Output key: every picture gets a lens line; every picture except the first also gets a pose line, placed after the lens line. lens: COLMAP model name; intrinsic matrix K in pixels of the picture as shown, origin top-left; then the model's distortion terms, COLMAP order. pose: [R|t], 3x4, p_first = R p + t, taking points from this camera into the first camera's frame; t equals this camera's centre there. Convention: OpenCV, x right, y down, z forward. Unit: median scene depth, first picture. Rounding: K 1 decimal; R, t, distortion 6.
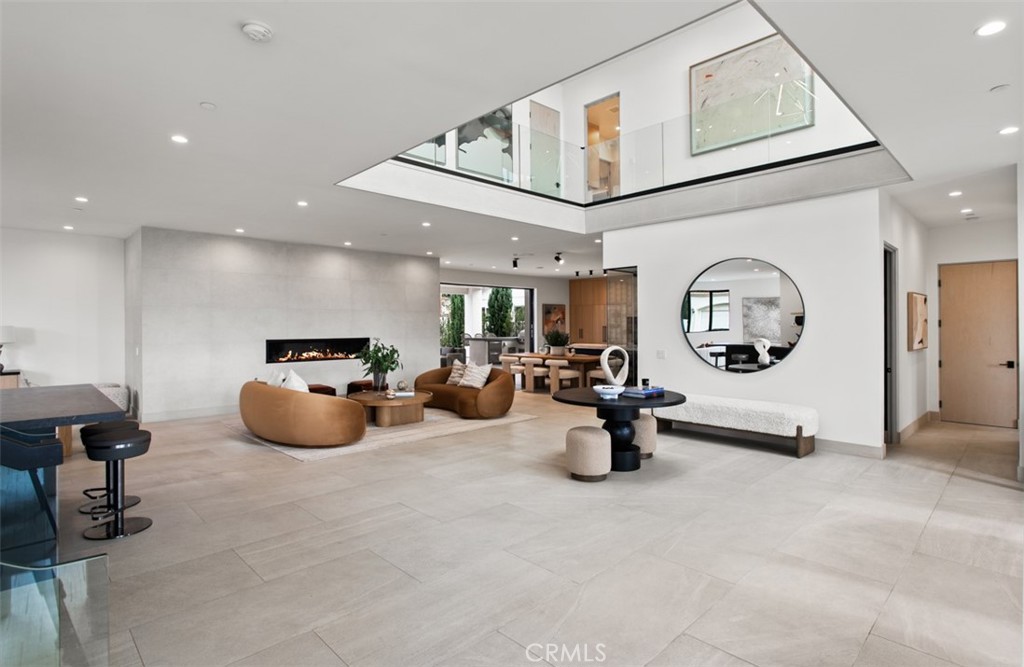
lens RADIAL K [[521.0, 0, 525.1], [0, 521.0, 327.8], [0, 0, 1]] dist [-0.001094, 0.005082]
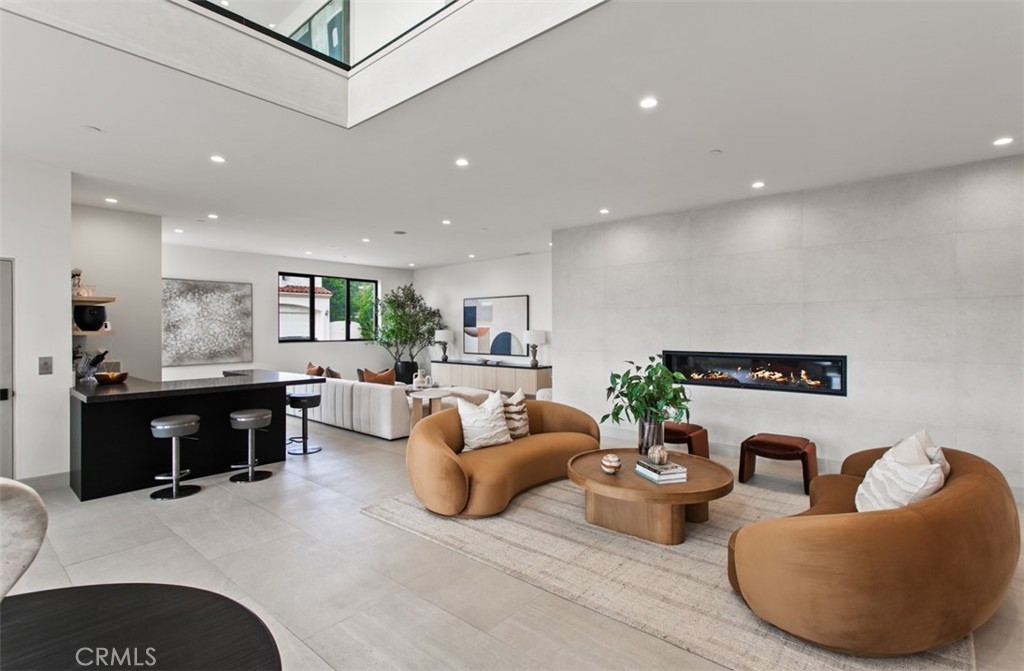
lens RADIAL K [[506.6, 0, 507.1], [0, 506.6, 333.9], [0, 0, 1]] dist [0.016414, -0.003136]
pose [[0.041644, 0.009773, -0.999085, 0.233238], [0.000781, 0.999952, 0.009814, -0.006685], [0.999132, -0.001189, 0.041634, 0.828846]]
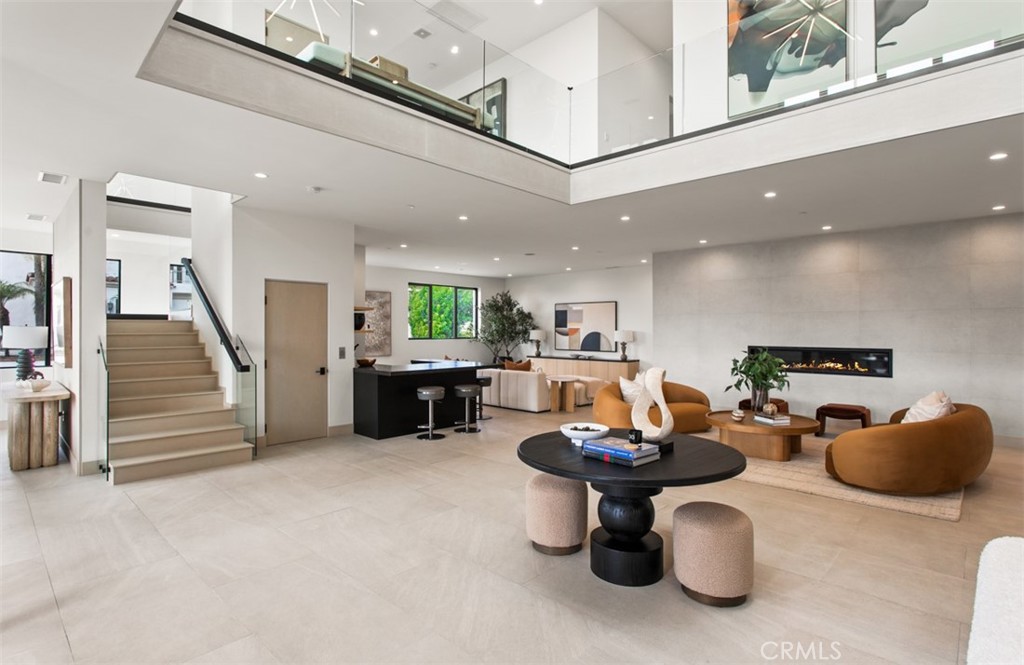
lens RADIAL K [[521.0, 0, 495.0], [0, 521.0, 331.0], [0, 0, 1]] dist [-0.001094, 0.005082]
pose [[-0.014589, 0.003936, -0.999886, 0.539517], [-0.001785, 0.999991, 0.003962, -0.007072], [0.999892, 0.001842, -0.014582, 0.595848]]
